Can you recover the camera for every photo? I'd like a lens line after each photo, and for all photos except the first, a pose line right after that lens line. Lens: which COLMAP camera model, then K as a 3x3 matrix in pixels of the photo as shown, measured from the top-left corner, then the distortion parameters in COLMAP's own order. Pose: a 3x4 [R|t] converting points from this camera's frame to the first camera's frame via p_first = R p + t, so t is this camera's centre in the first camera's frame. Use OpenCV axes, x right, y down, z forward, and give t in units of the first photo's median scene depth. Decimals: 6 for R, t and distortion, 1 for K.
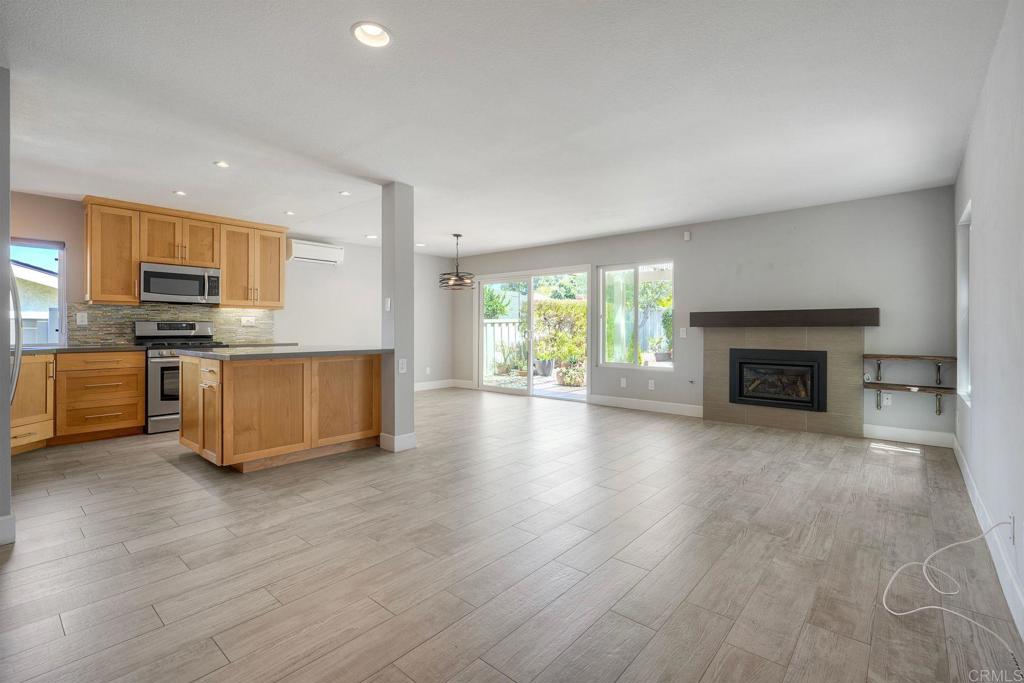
lens RADIAL K [[467.1, 0, 514.6], [0, 467.1, 328.9], [0, 0, 1]] dist [-0.025485, 0.012921]
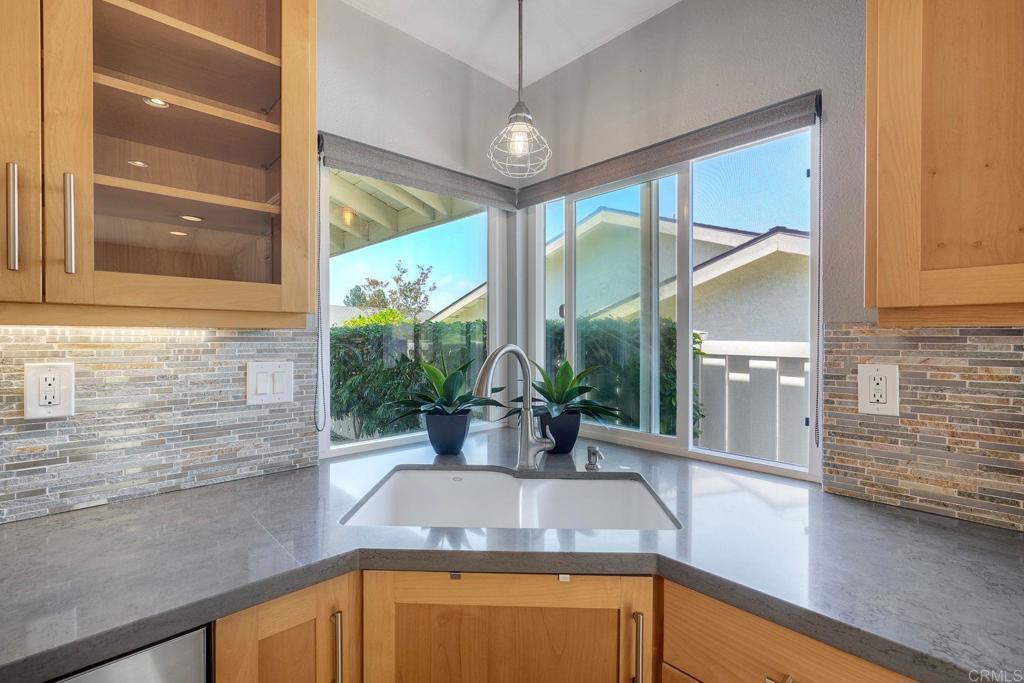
lens RADIAL K [[456.0, 0, 512.0], [0, 456.0, 341.5], [0, 0, 1]] dist [-0.000757, 0.000134]
pose [[-0.095221, 0.014066, -0.995357, -0.699378], [-0.004840, 0.999882, 0.014593, -0.050075], [0.995444, 0.006208, -0.095142, 0.851224]]
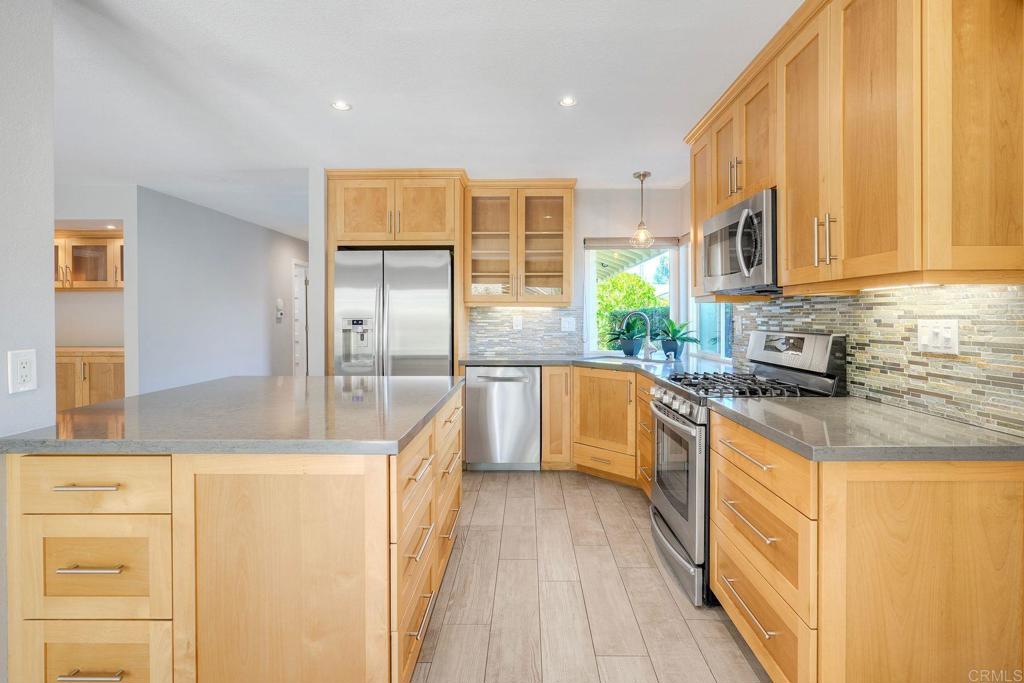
lens RADIAL K [[504.2, 0, 528.3], [0, 504.2, 319.0], [0, 0, 1]] dist [-0.001493, 0.000598]
pose [[-0.756976, 0.004337, -0.653429, -0.276273], [0.000803, 0.999983, 0.005708, -0.035463], [0.653443, 0.003796, -0.756967, 1.358304]]
